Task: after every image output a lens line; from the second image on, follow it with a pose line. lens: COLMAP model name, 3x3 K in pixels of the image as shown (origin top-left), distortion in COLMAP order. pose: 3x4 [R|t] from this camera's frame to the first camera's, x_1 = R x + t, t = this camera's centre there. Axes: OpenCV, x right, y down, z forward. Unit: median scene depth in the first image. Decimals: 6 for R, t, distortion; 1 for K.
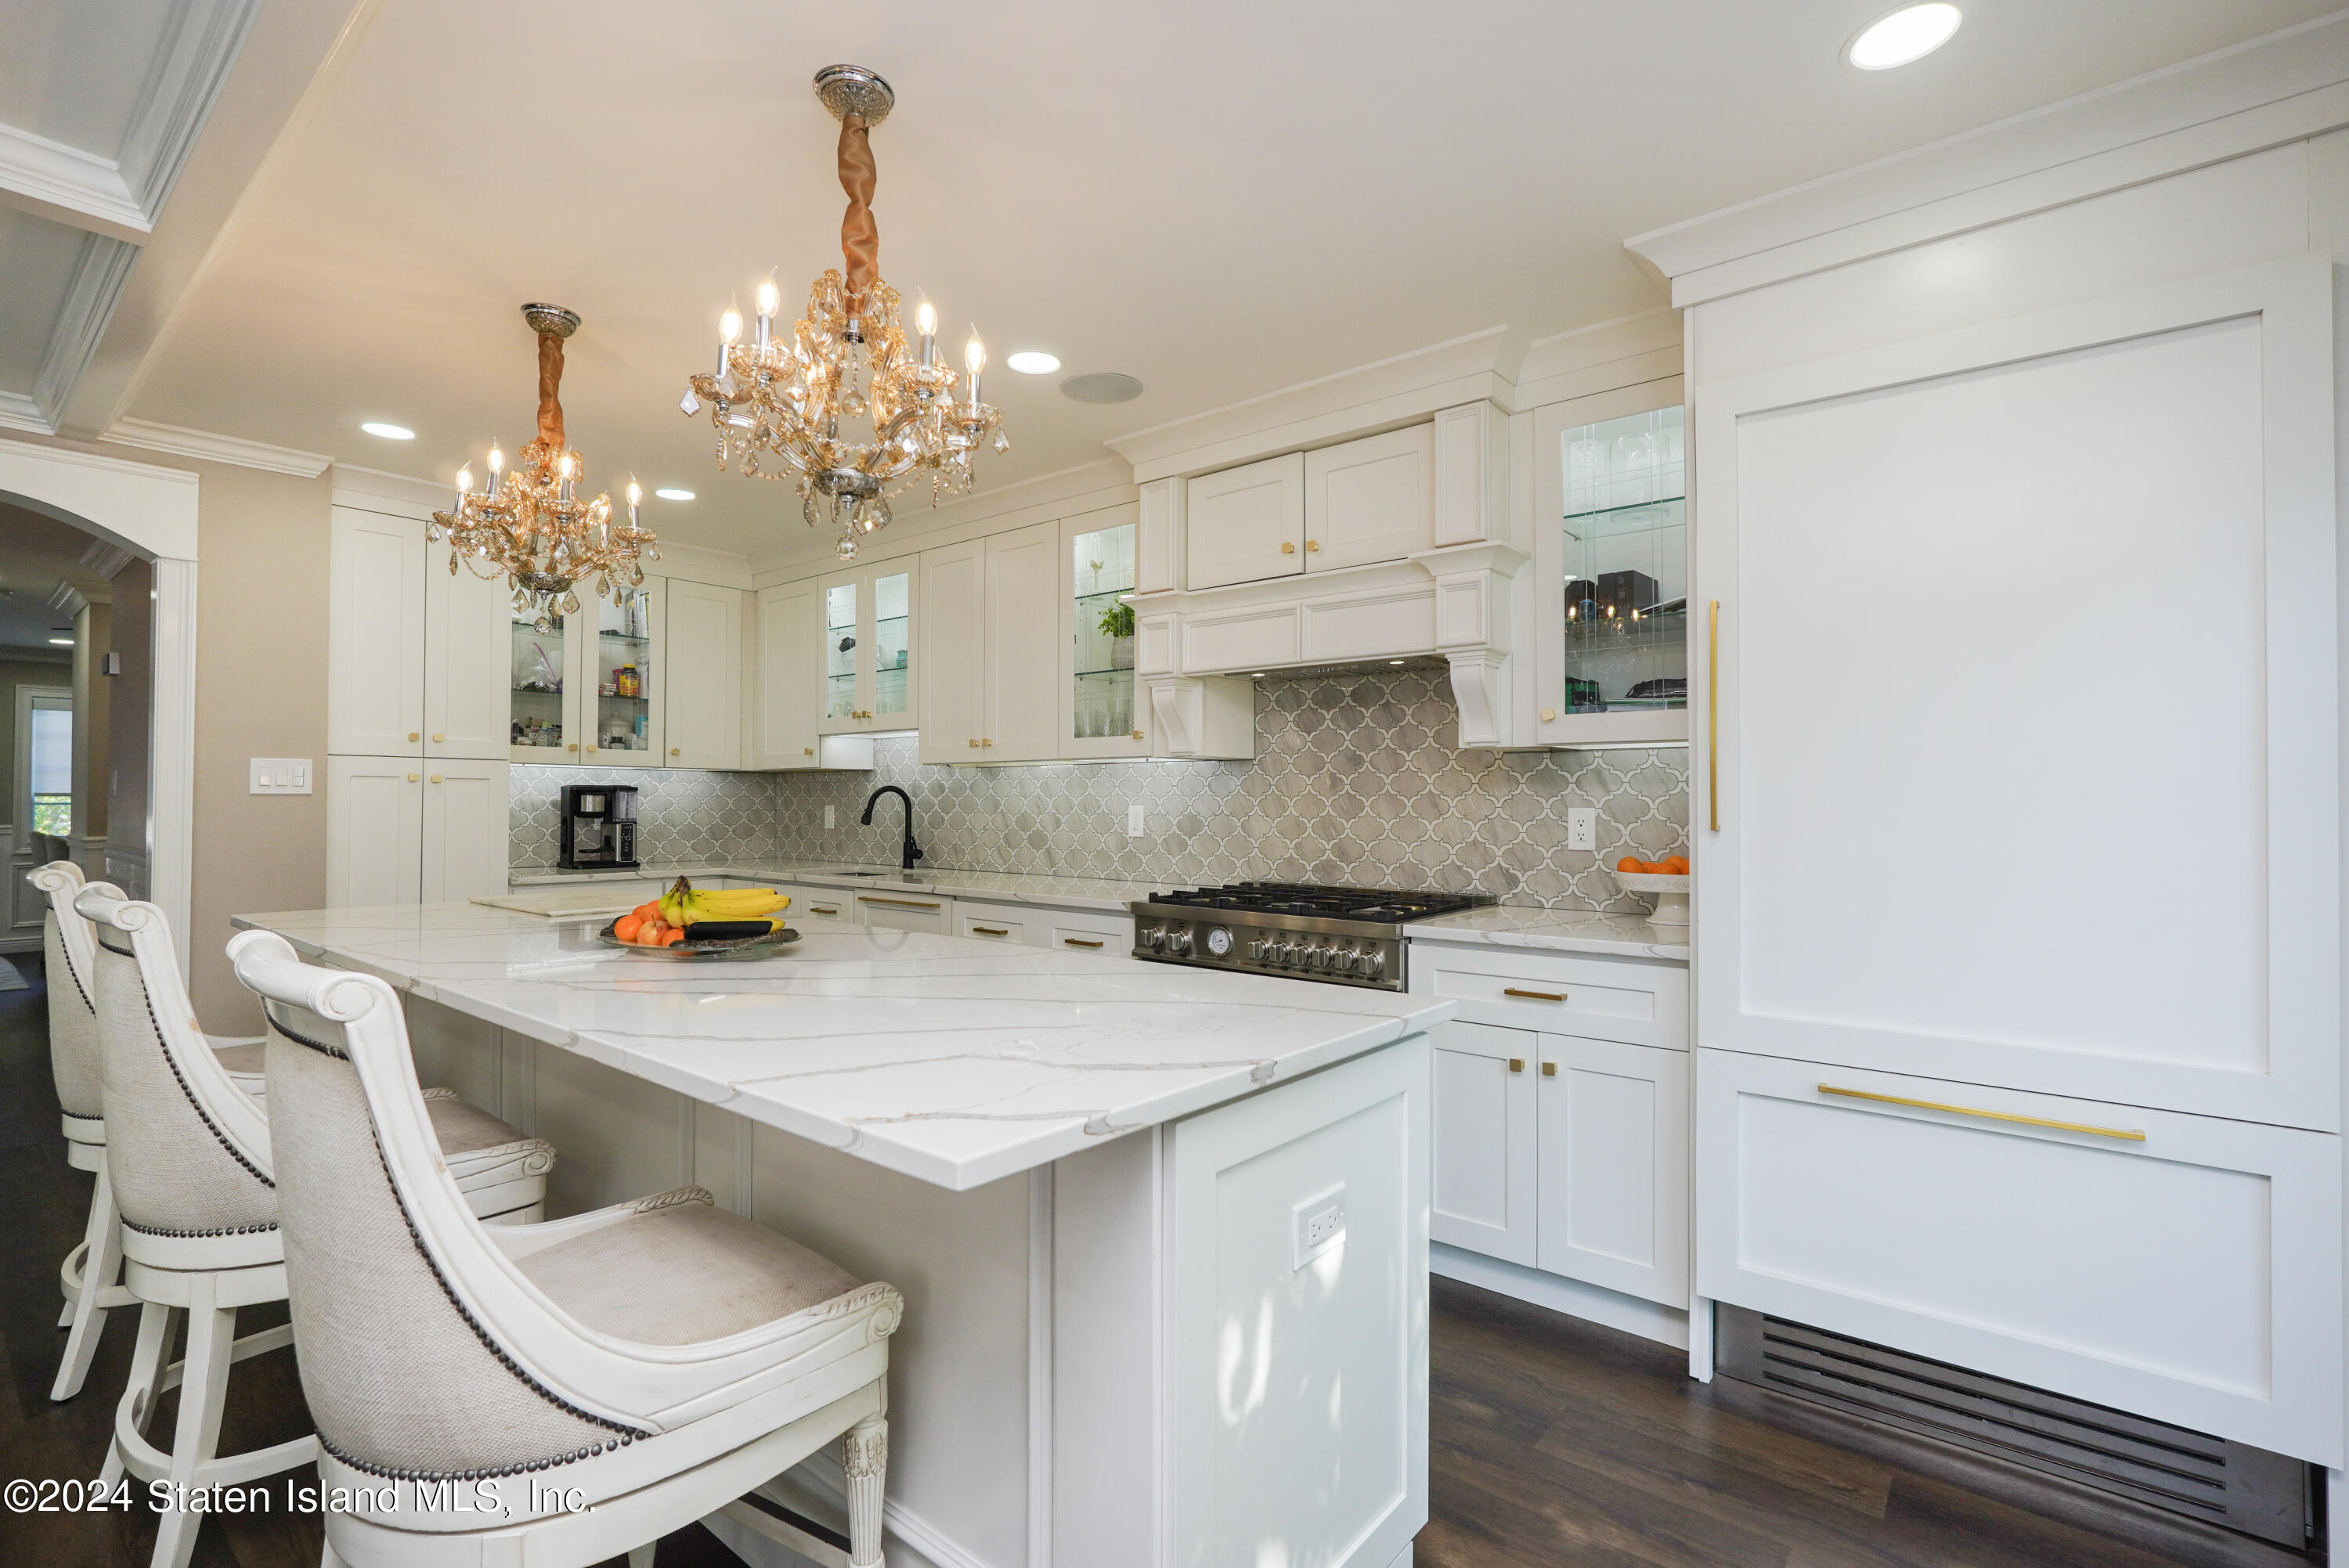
lens RADIAL K [[1101.4, 0, 1195.5], [0, 1101.4, 780.0], [0, 0, 1]] dist [-0.002649, 0.000883]
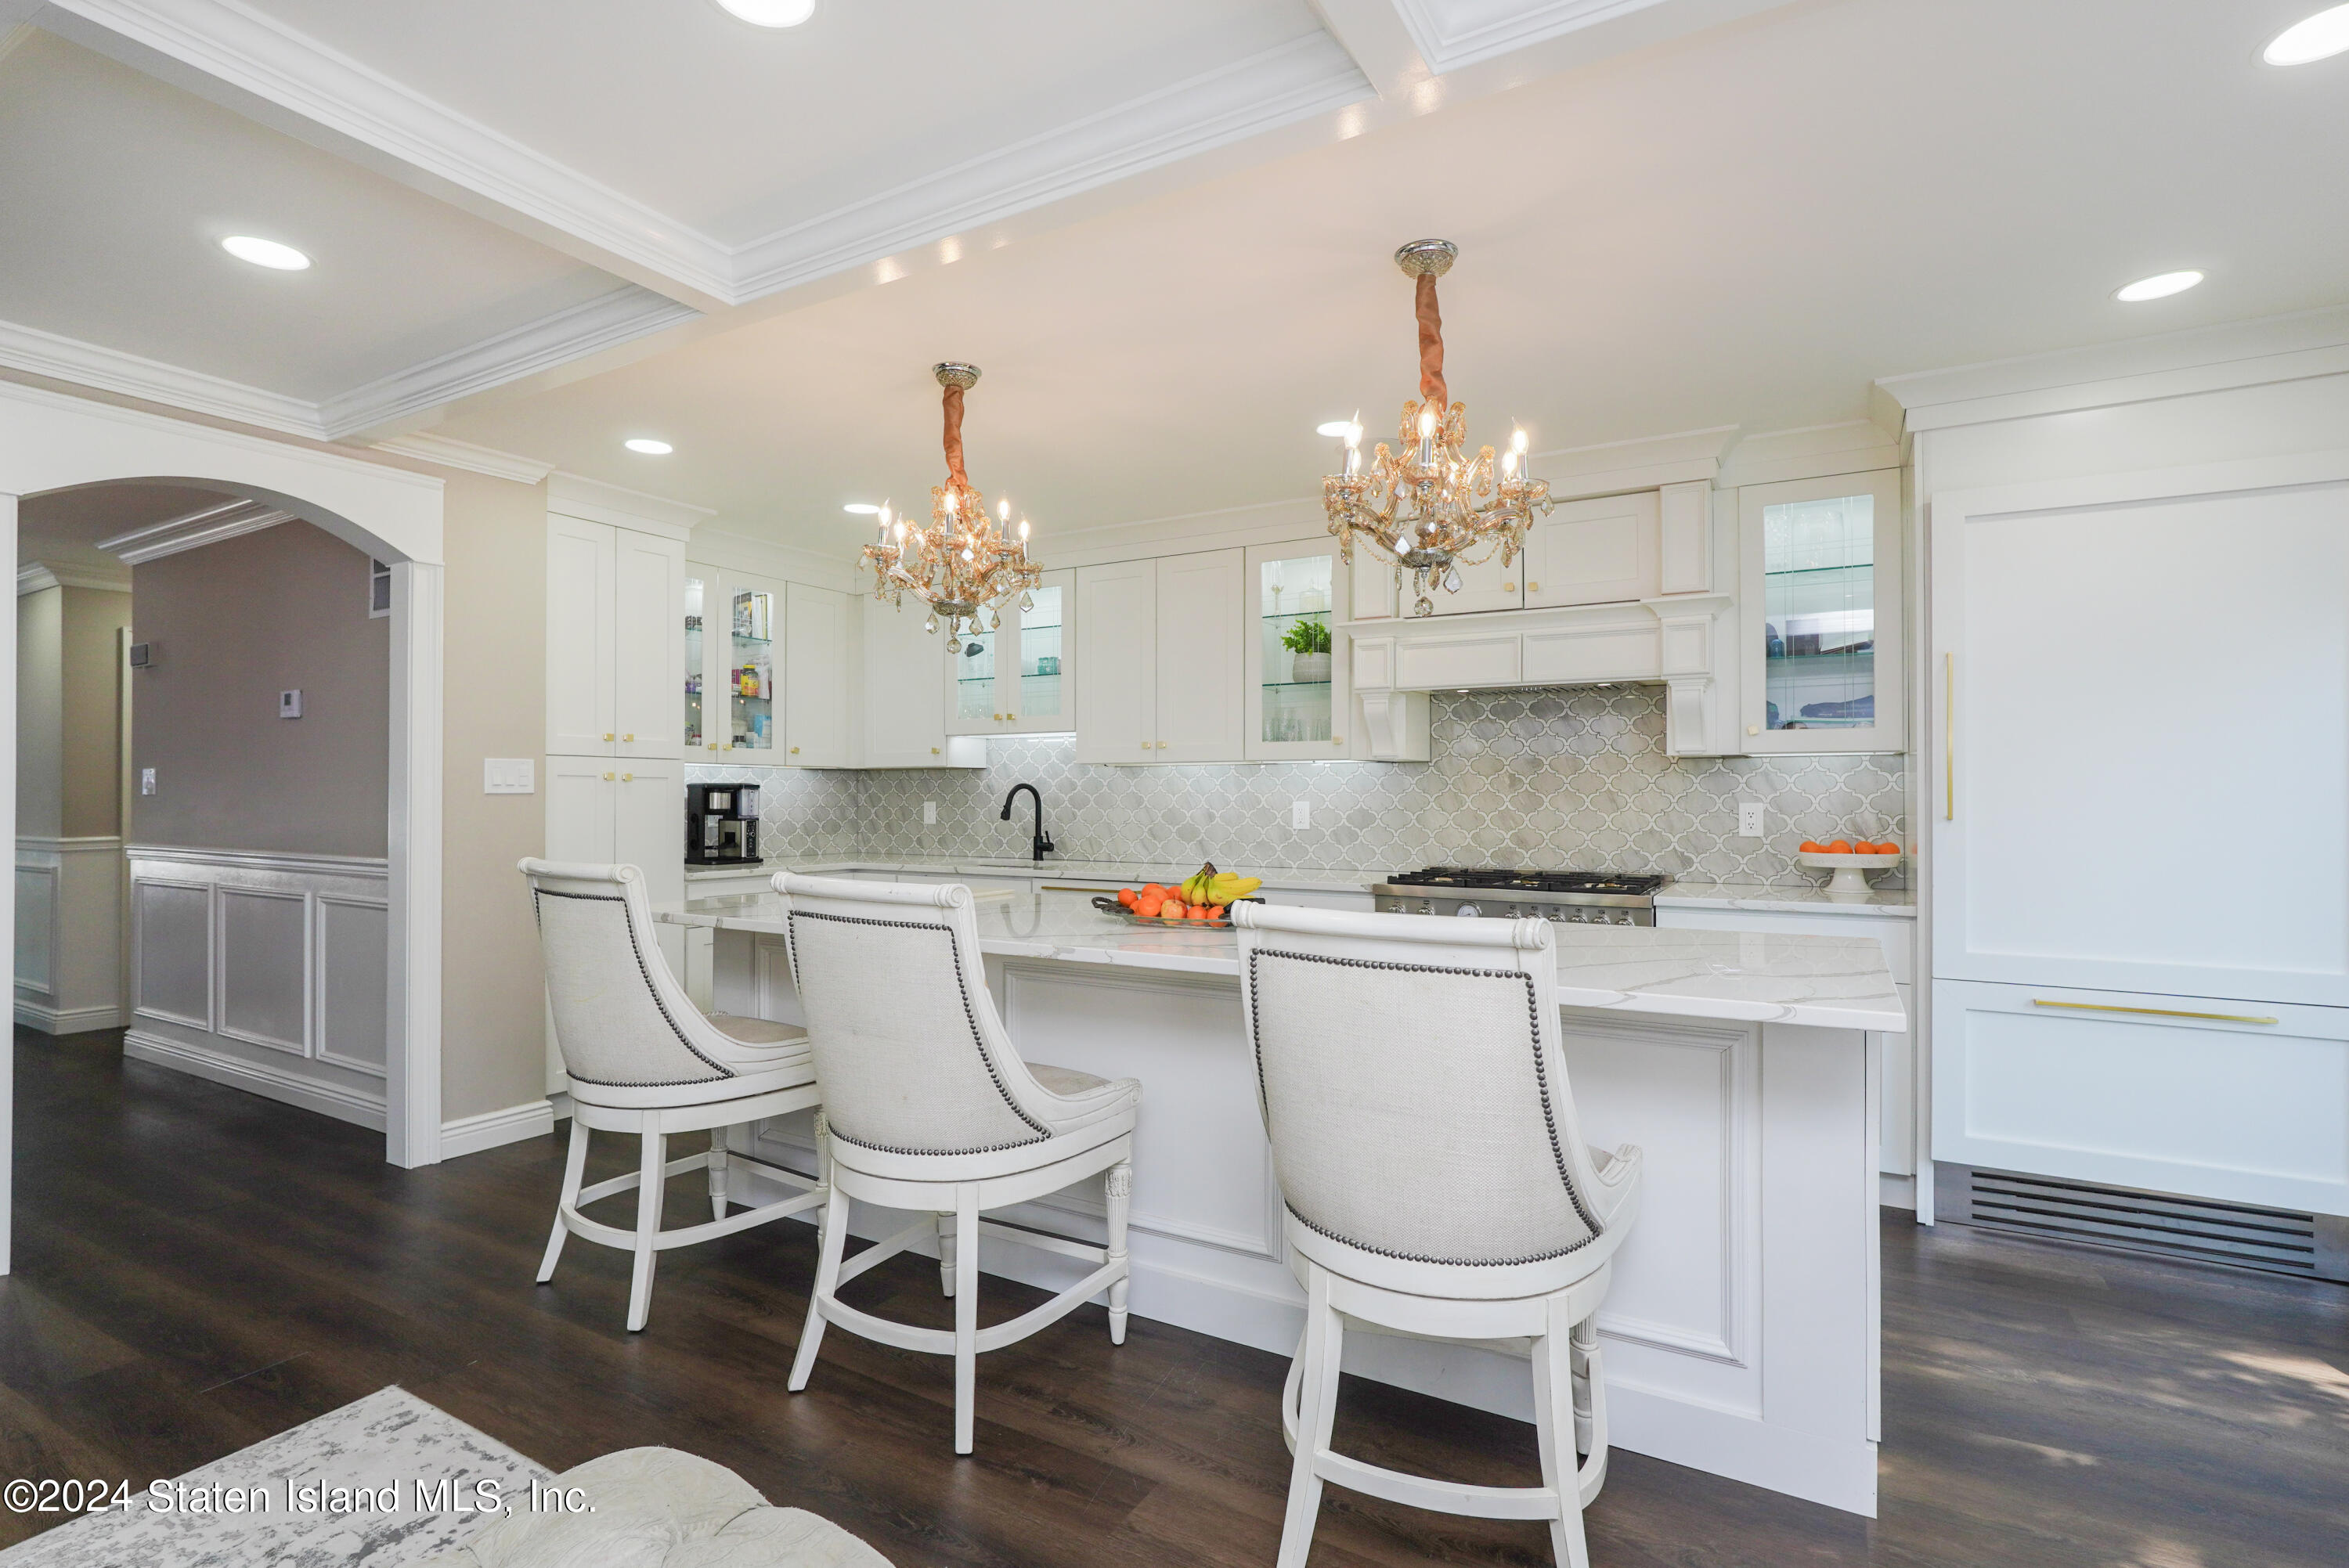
lens RADIAL K [[1127.7, 0, 1164.7], [0, 1127.7, 785.9], [0, 0, 1]] dist [-0.017945, 0.012543]
pose [[0.988387, -0.001382, 0.151951, -0.345593], [-0.000486, 0.999925, 0.012258, -0.006516], [-0.151956, -0.012189, 0.988312, -0.113283]]
